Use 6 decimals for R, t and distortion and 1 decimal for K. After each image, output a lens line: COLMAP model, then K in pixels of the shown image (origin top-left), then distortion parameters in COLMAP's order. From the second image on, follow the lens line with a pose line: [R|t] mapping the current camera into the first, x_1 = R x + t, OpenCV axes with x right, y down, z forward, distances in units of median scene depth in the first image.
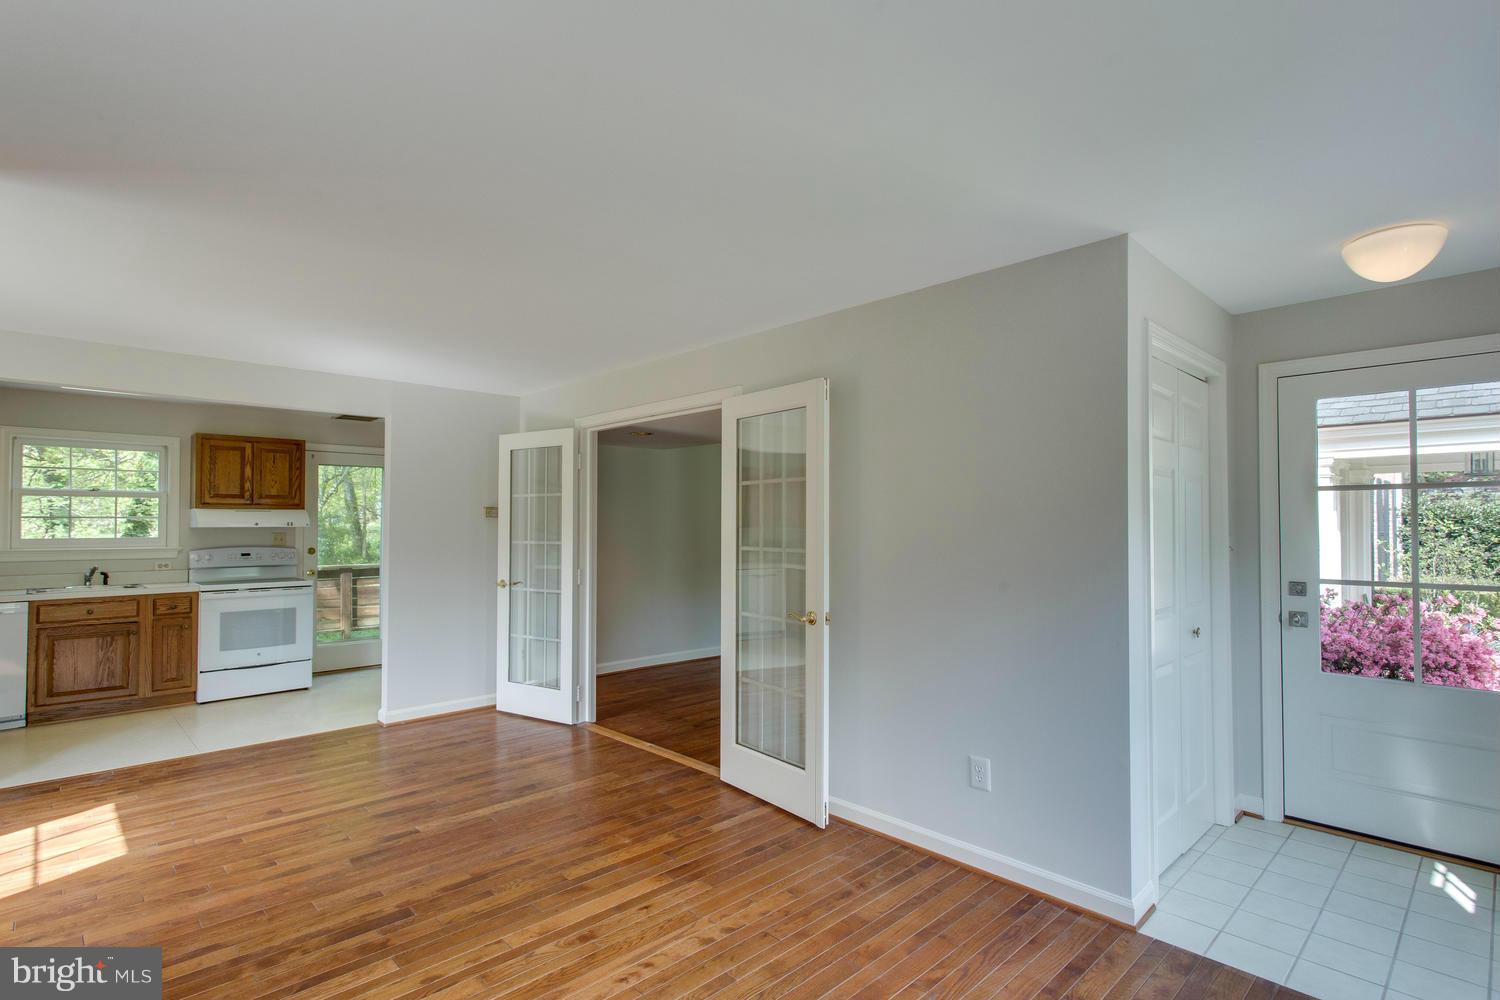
lens RADIAL K [[728.1, 0, 726.5], [0, 728.1, 503.6], [0, 0, 1]] dist [-0.005688, 0.000649]
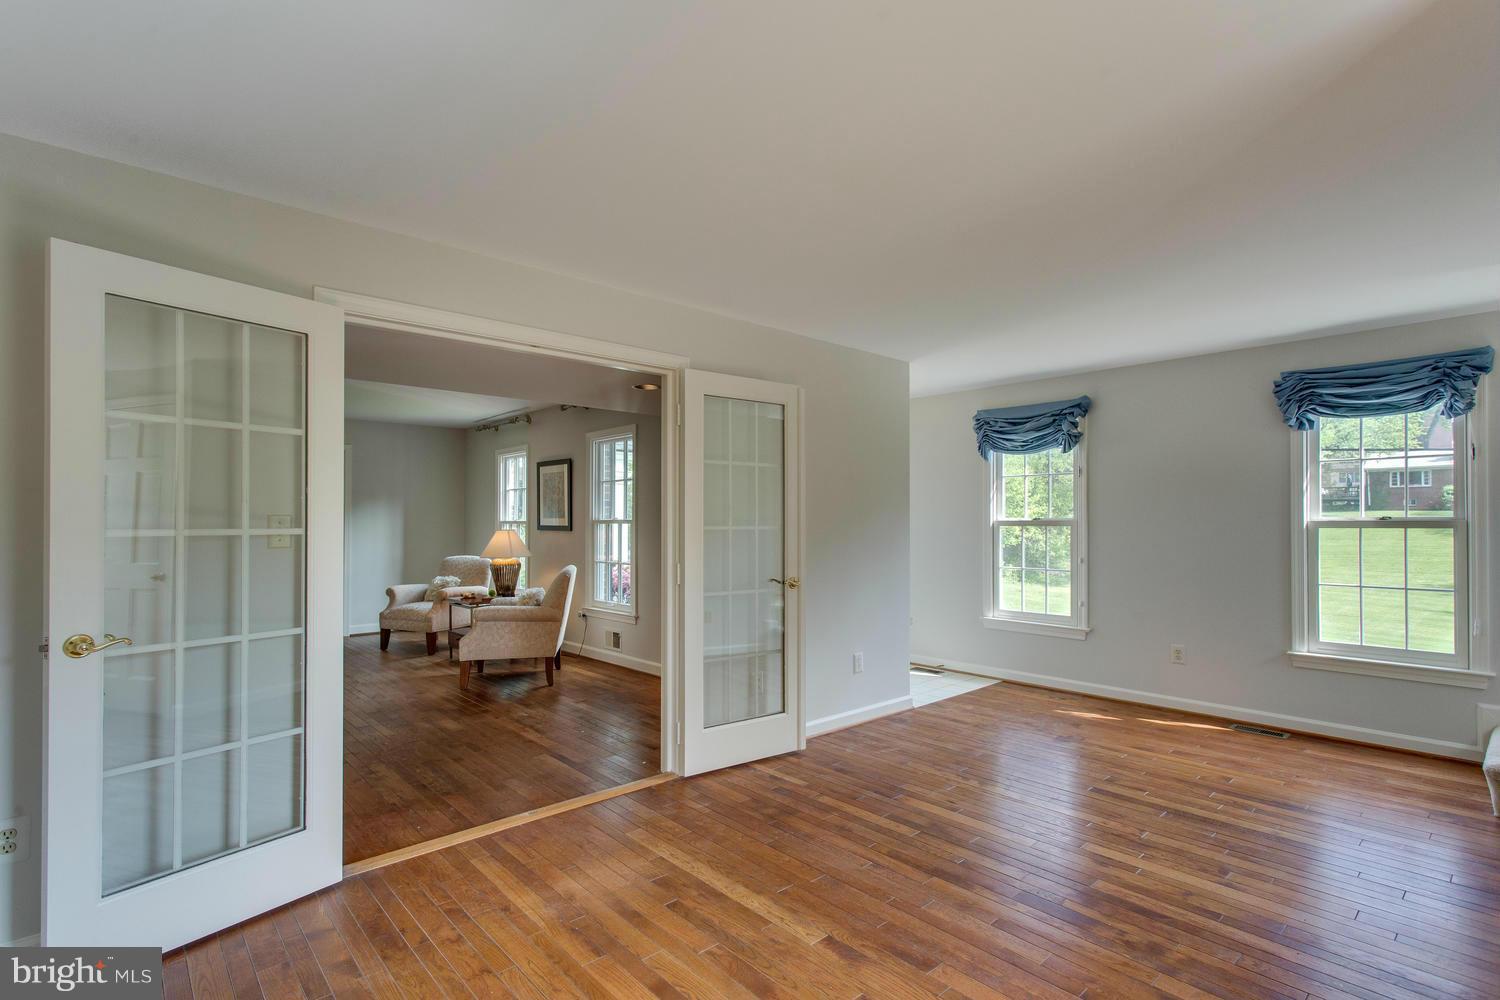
lens RADIAL K [[728.1, 0, 769.8], [0, 728.1, 515.2], [0, 0, 1]] dist [-0.005688, 0.000649]
pose [[0.000567, 0.008499, 0.999964, -0.692553], [-0.030906, 0.999486, -0.008478, 0.035693], [-0.999522, -0.030900, 0.000829, 0.661013]]
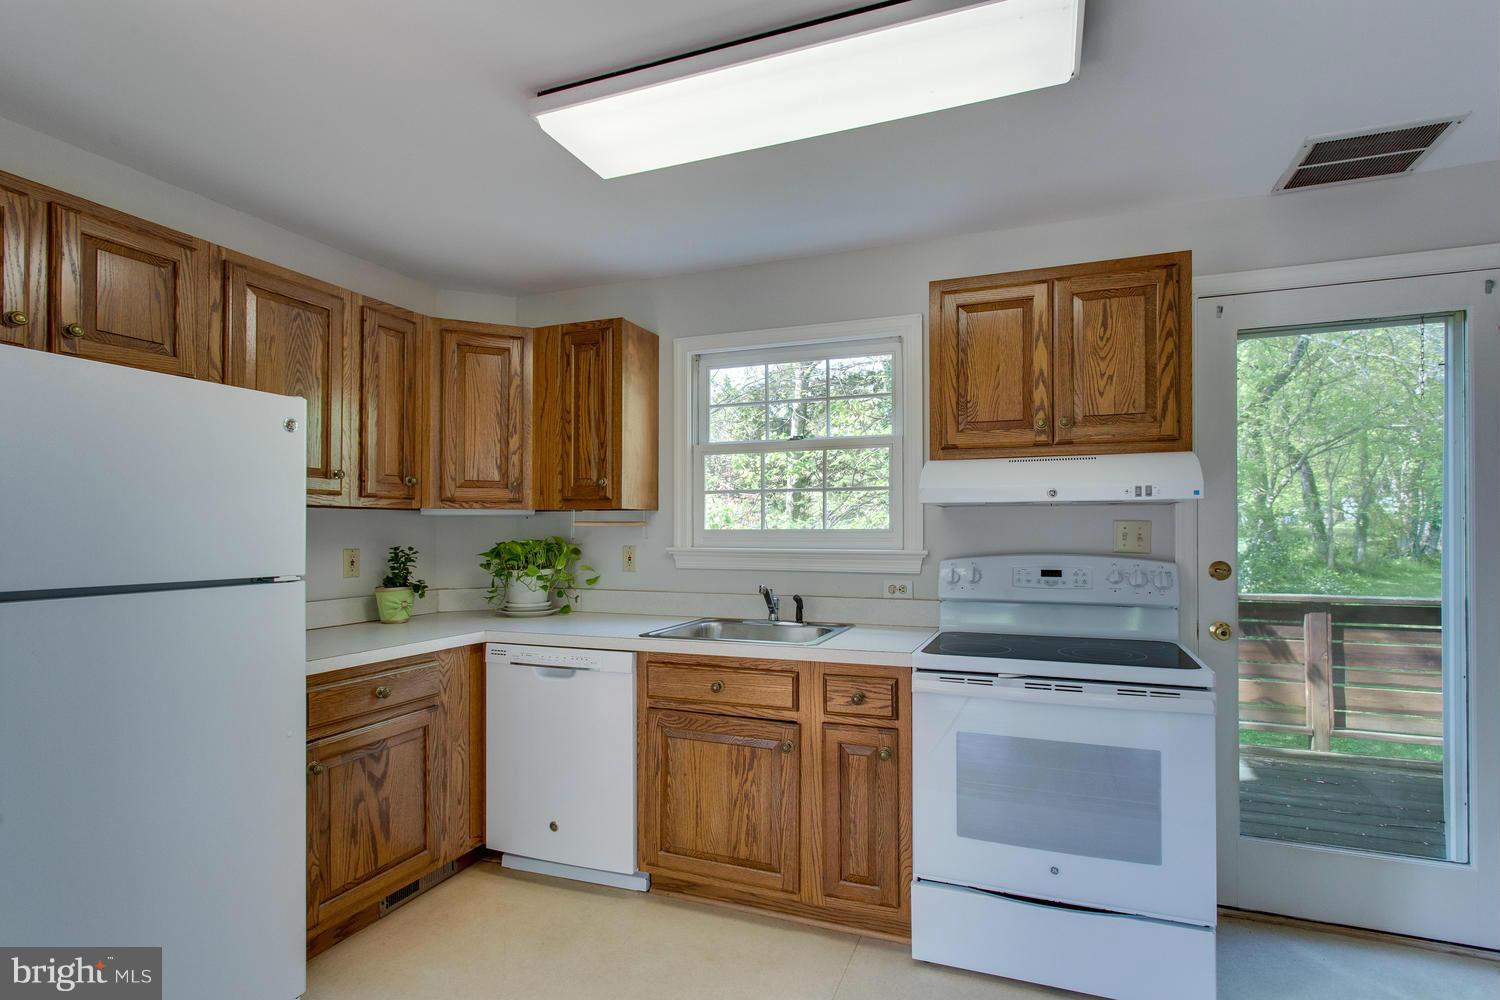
lens RADIAL K [[728.1, 0, 775.2], [0, 728.1, 520.7], [0, 0, 1]] dist [-0.005688, 0.000649]
pose [[0.443915, -0.009926, -0.896014, -0.443975], [0.026243, 0.999654, 0.001927, 0.043645], [0.895685, -0.024369, 0.444022, 0.825289]]
